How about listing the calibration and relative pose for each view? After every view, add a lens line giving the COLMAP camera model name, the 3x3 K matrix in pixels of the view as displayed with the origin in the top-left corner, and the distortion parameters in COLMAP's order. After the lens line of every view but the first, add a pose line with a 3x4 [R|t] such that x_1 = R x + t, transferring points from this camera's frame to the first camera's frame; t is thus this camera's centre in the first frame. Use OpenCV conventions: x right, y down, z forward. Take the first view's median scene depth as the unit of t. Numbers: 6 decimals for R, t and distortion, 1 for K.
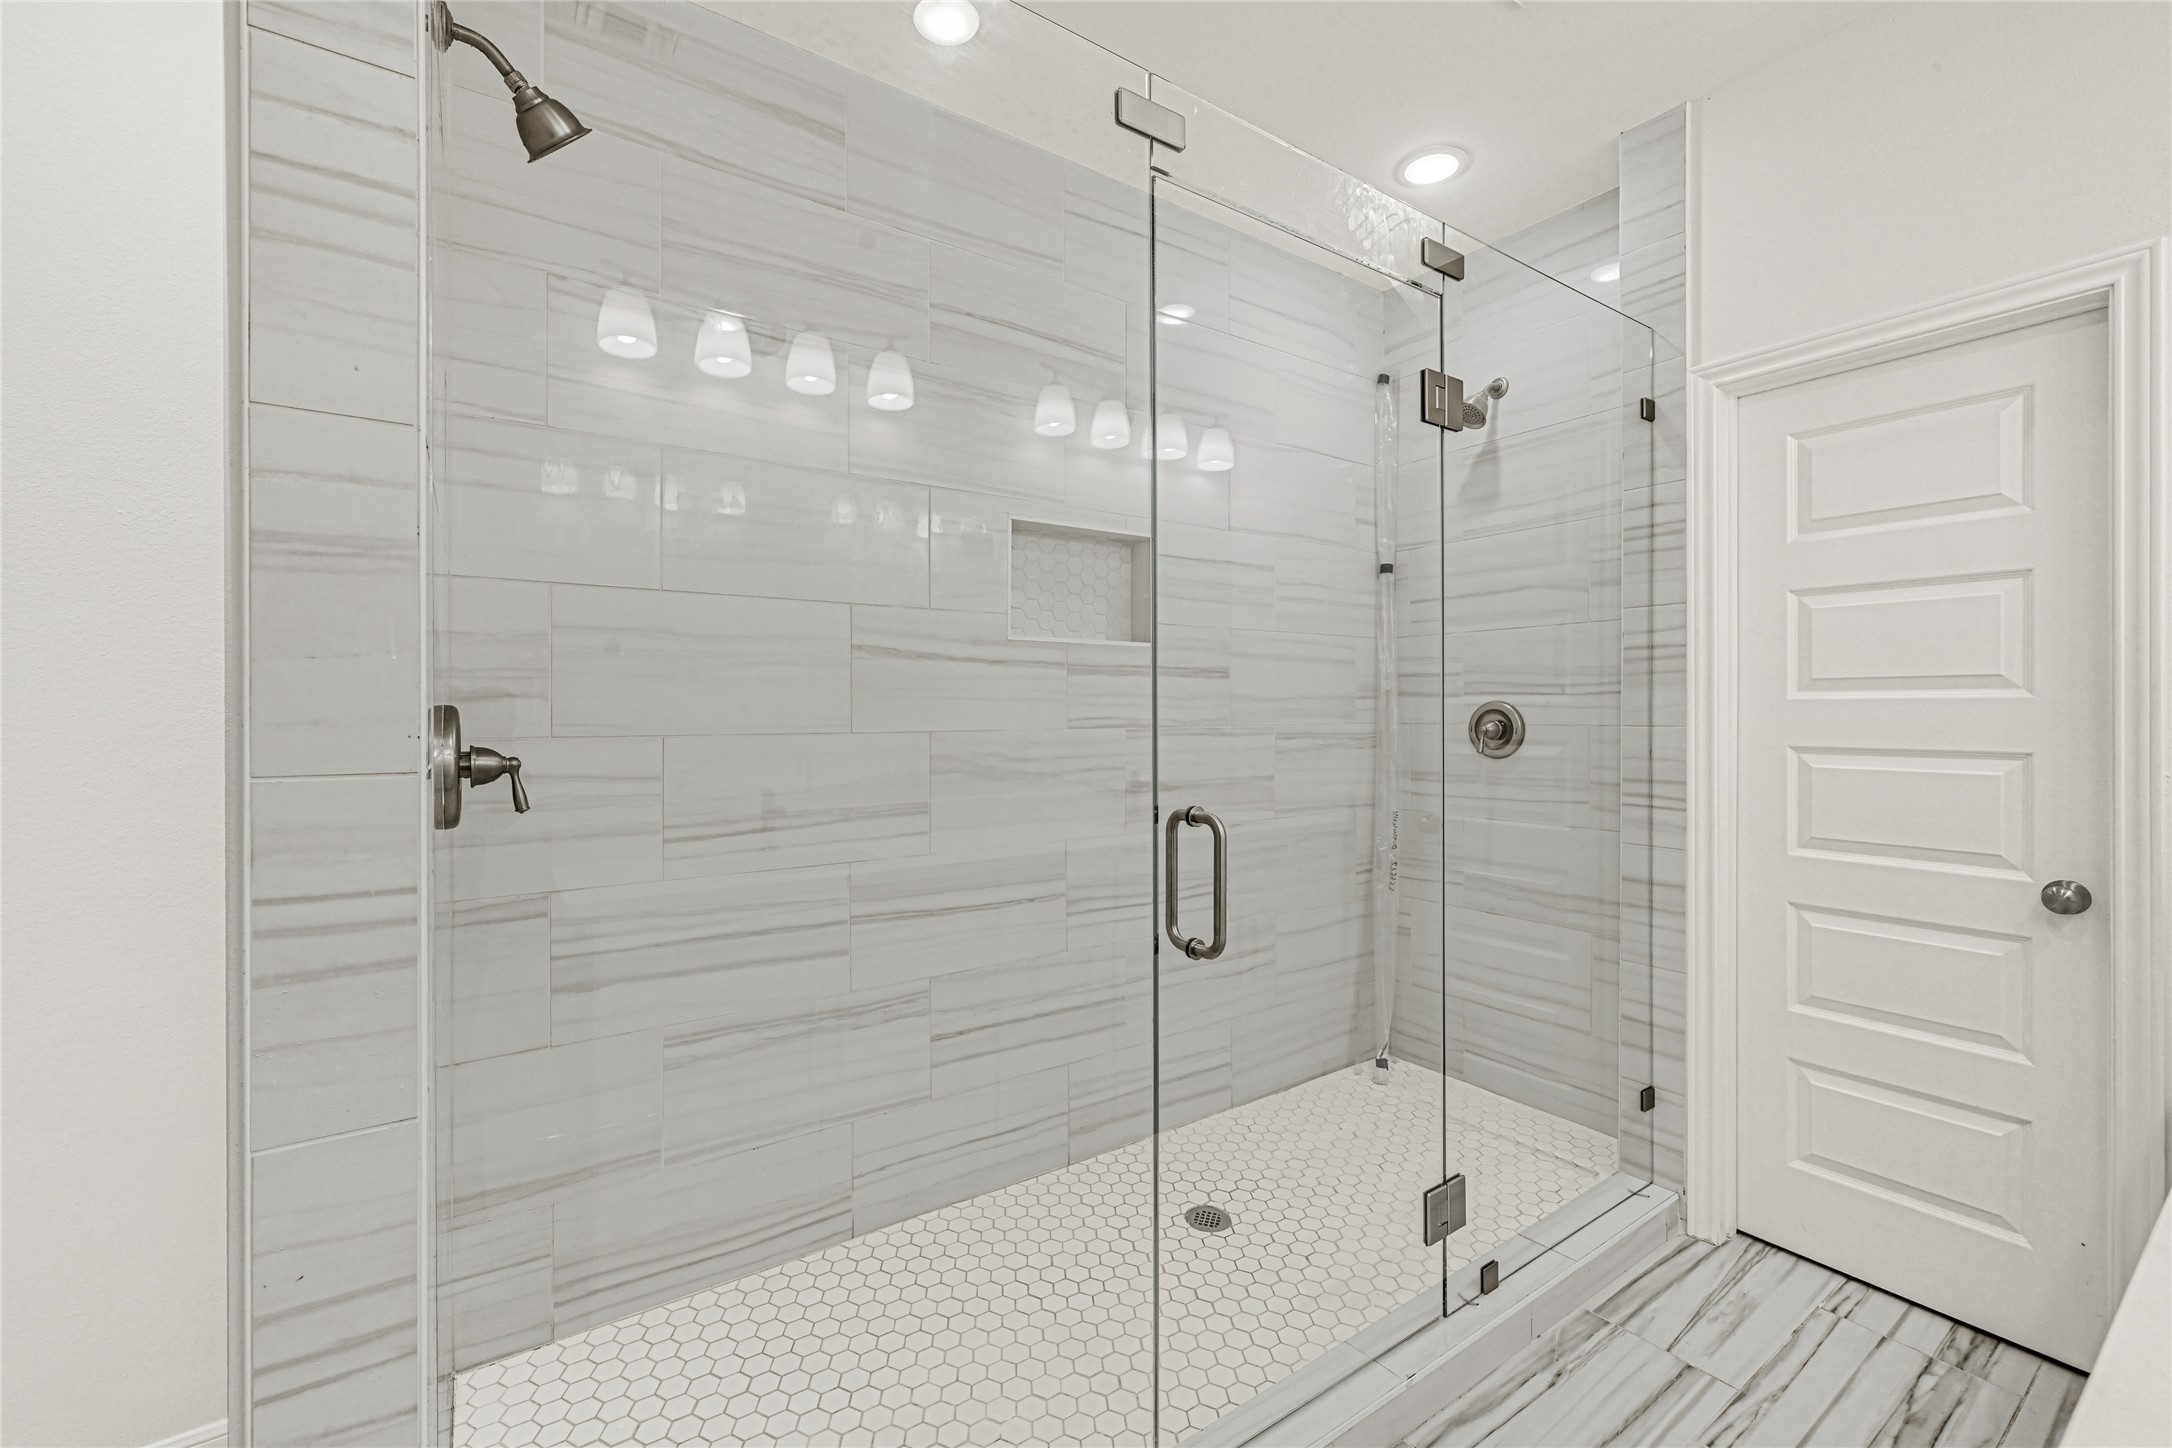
lens RADIAL K [[891.7, 0, 1082.7], [0, 891.7, 715.4], [0, 0, 1]] dist [-0.000113, -0.000393]
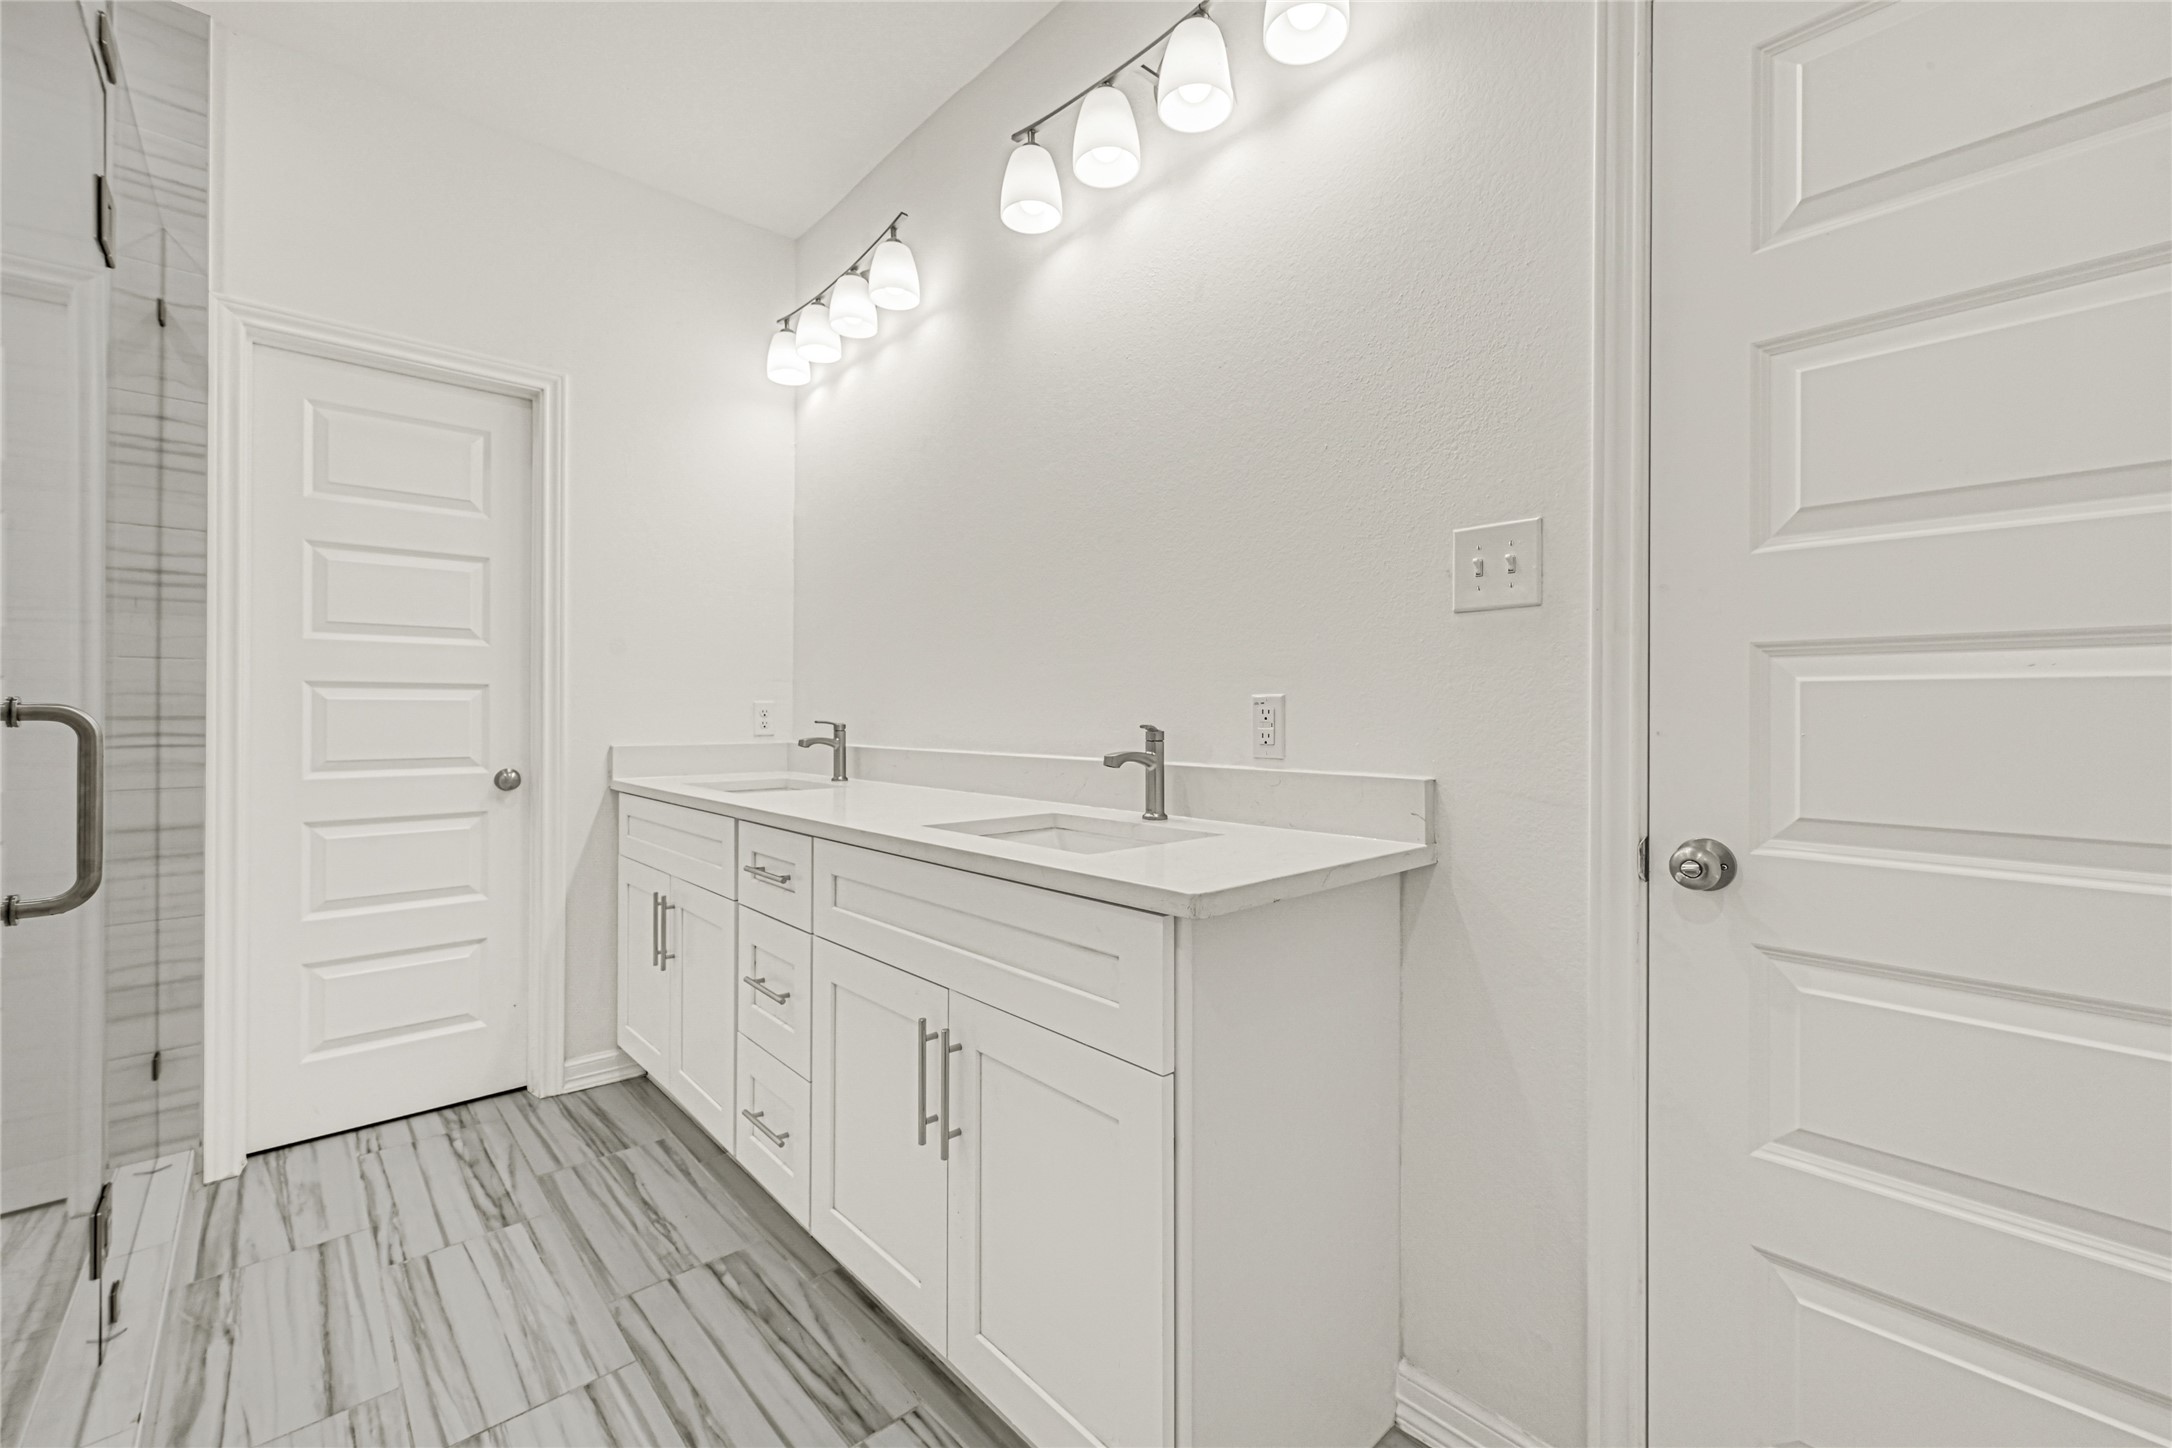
lens RADIAL K [[891.7, 0, 1082.6], [0, 891.7, 716.5], [0, 0, 1]] dist [-0.000113, -0.000393]
pose [[-0.136015, -0.003092, 0.990702, -0.461138], [0.004251, 0.999984, 0.003705, 0.083844], [-0.990698, 0.004715, -0.135999, 0.210271]]
